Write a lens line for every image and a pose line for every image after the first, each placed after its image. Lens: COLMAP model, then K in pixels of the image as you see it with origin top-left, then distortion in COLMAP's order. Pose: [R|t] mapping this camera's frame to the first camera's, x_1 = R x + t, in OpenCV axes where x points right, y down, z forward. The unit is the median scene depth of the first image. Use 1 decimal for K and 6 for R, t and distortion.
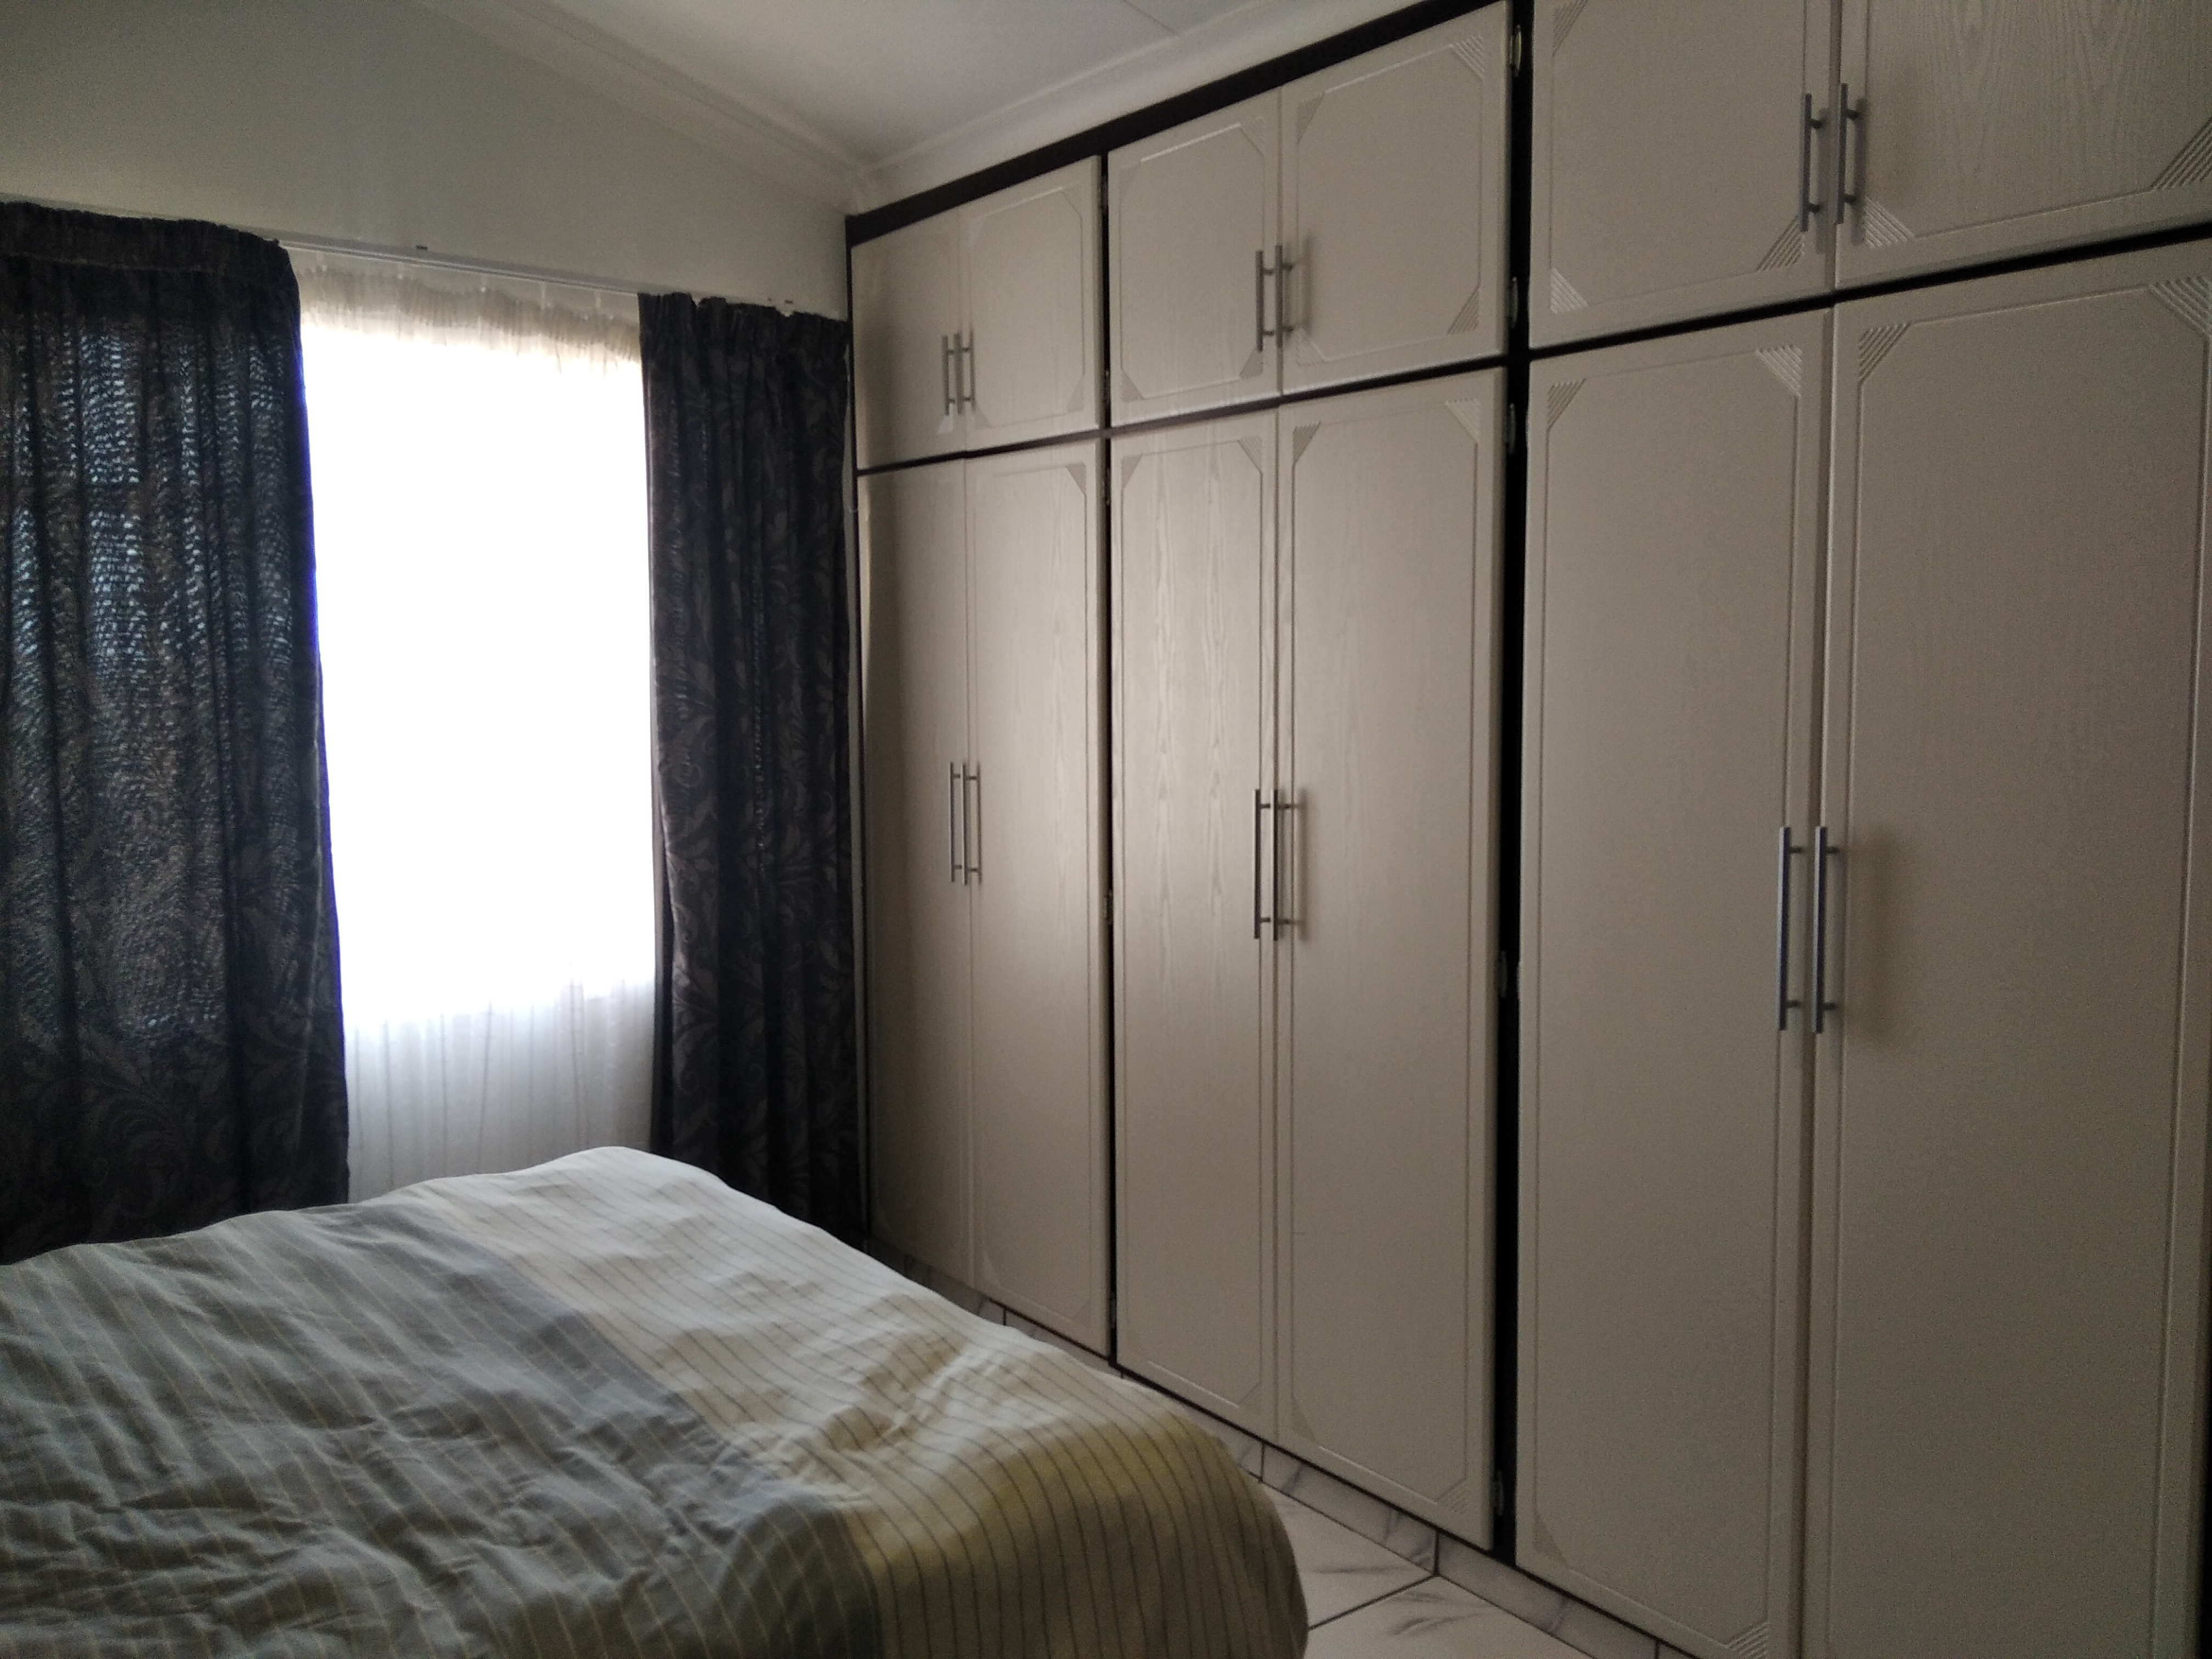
lens RADIAL K [[1798.9, 0, 1106.0], [0, 1798.9, 829.5], [0, 0, 1]] dist [0.090470, -0.151789]
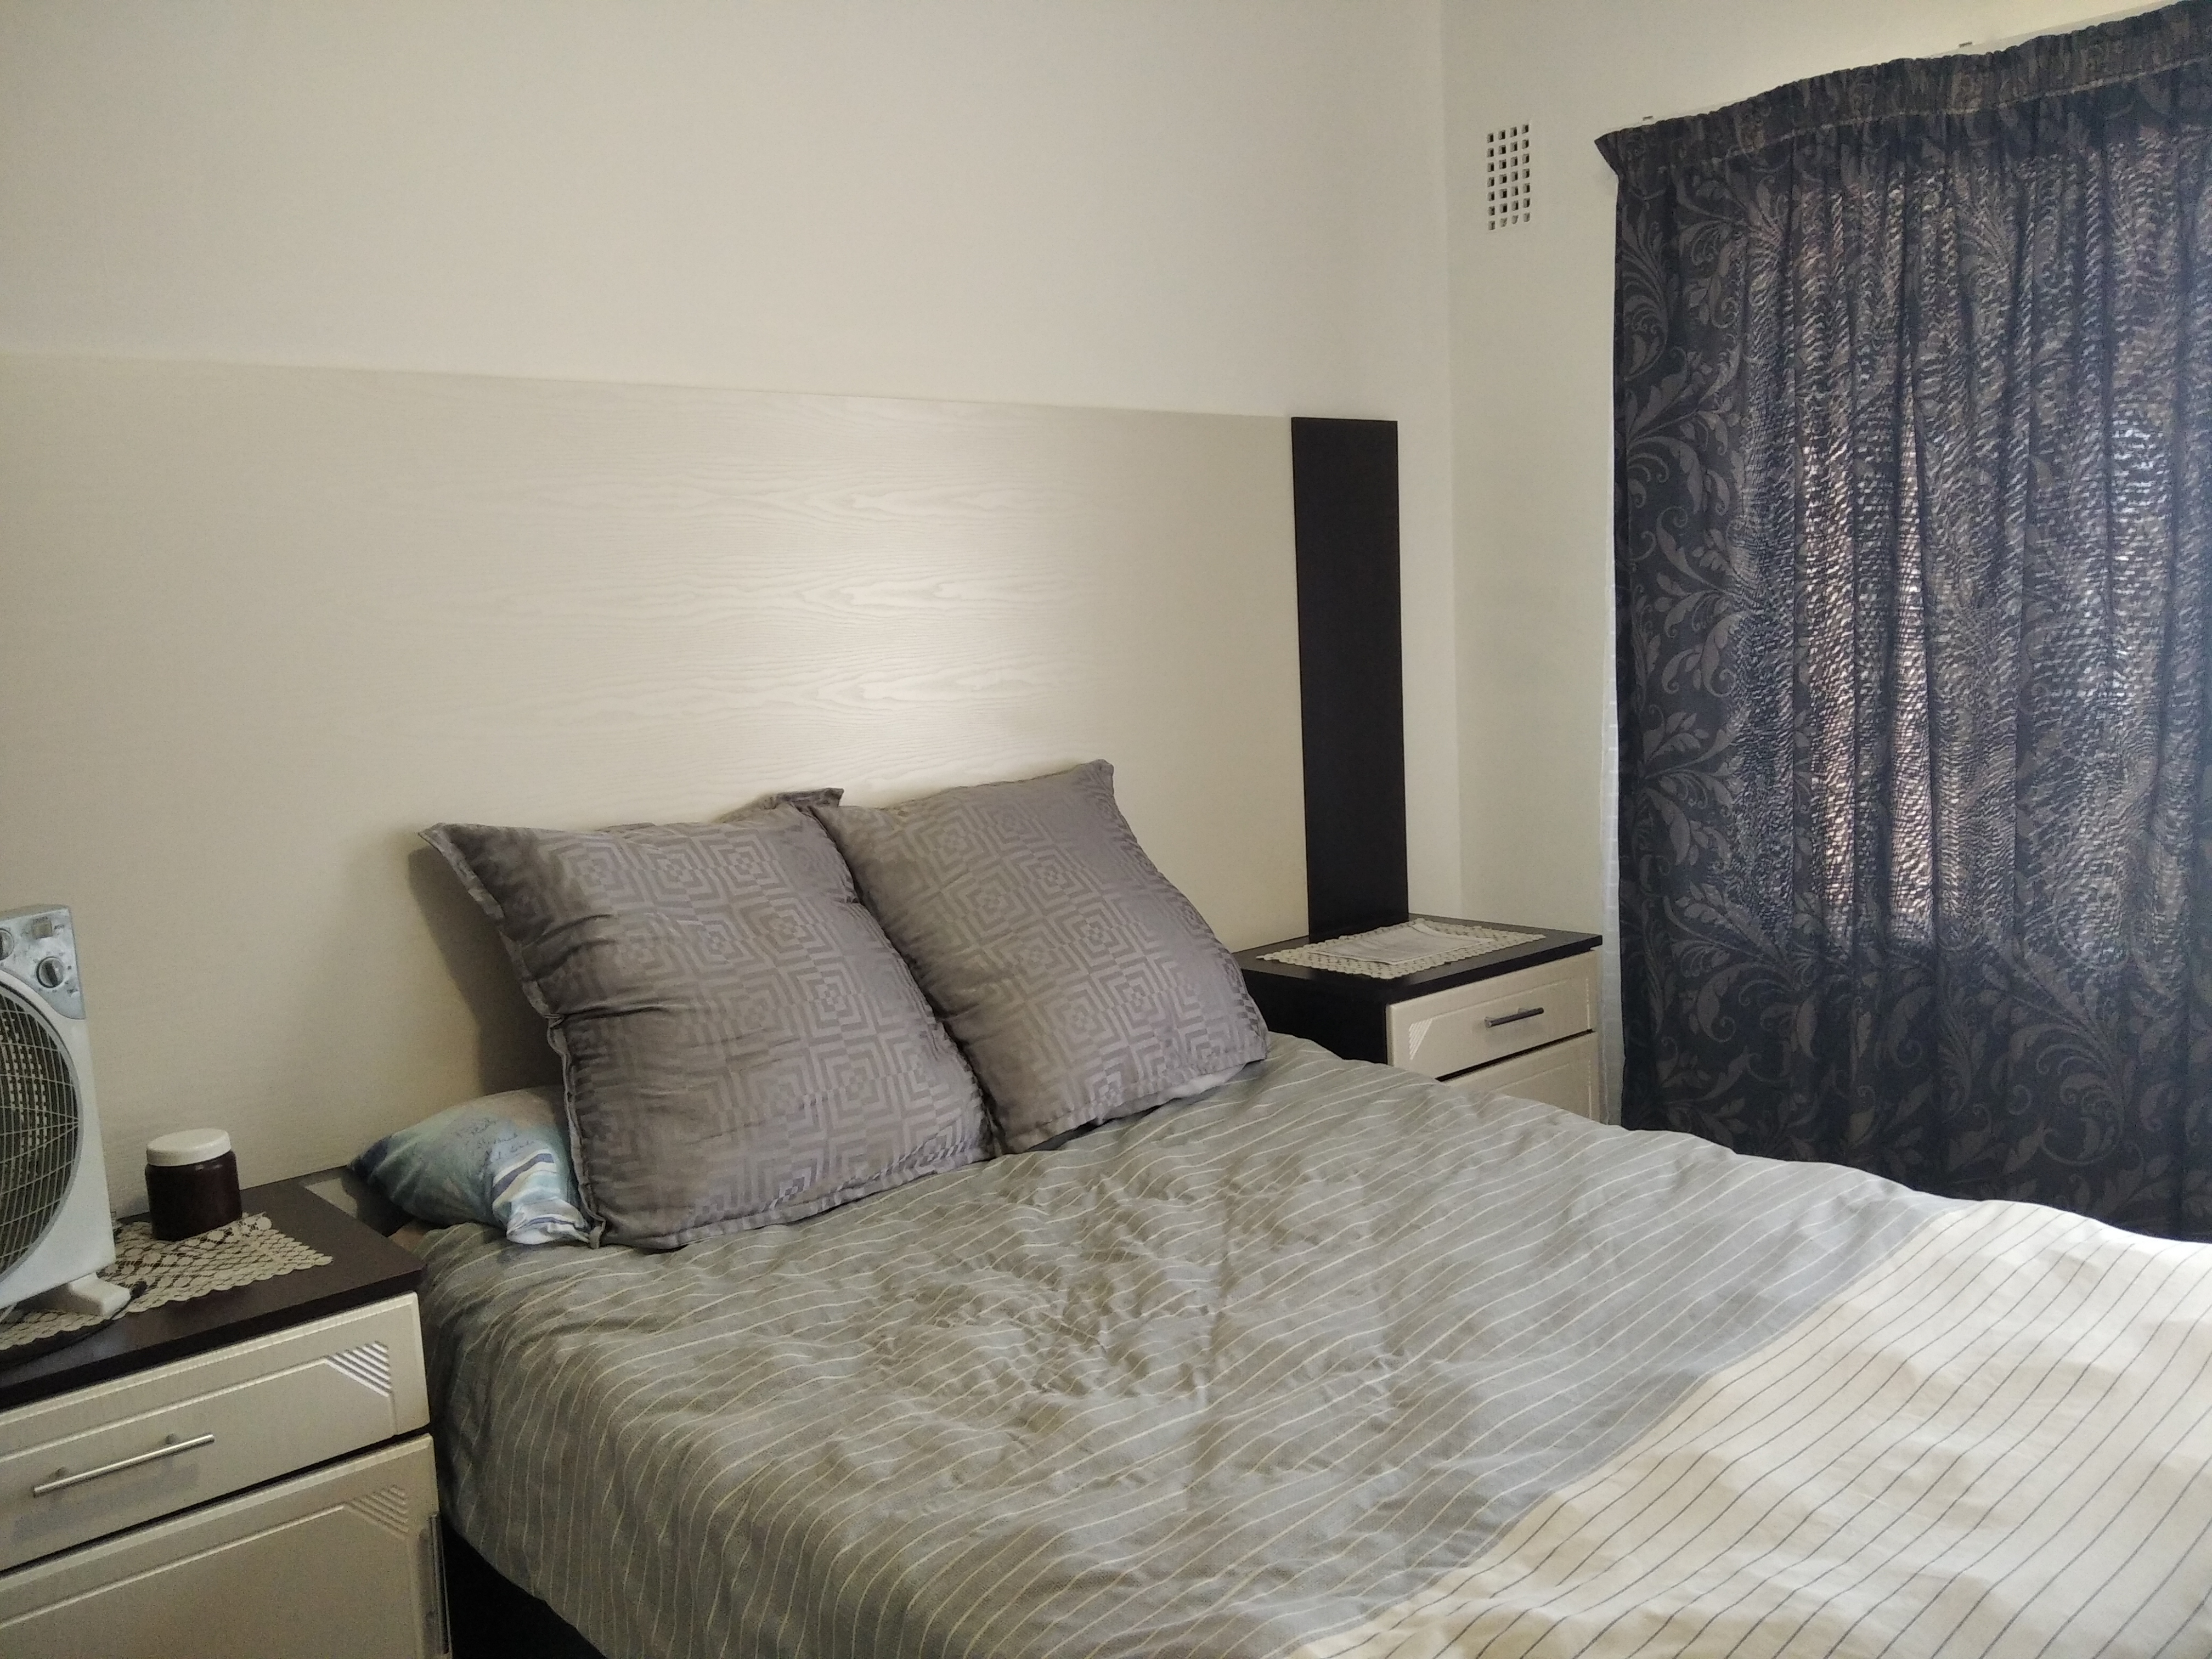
lens RADIAL K [[1798.9, 0, 1106.0], [0, 1798.9, 829.5], [0, 0, 1]] dist [0.090470, -0.151789]
pose [[0.088033, 0.128757, -0.987761, 0.405046], [-0.050307, 0.990920, 0.124686, -0.053239], [0.994846, 0.038715, 0.093711, 0.598180]]
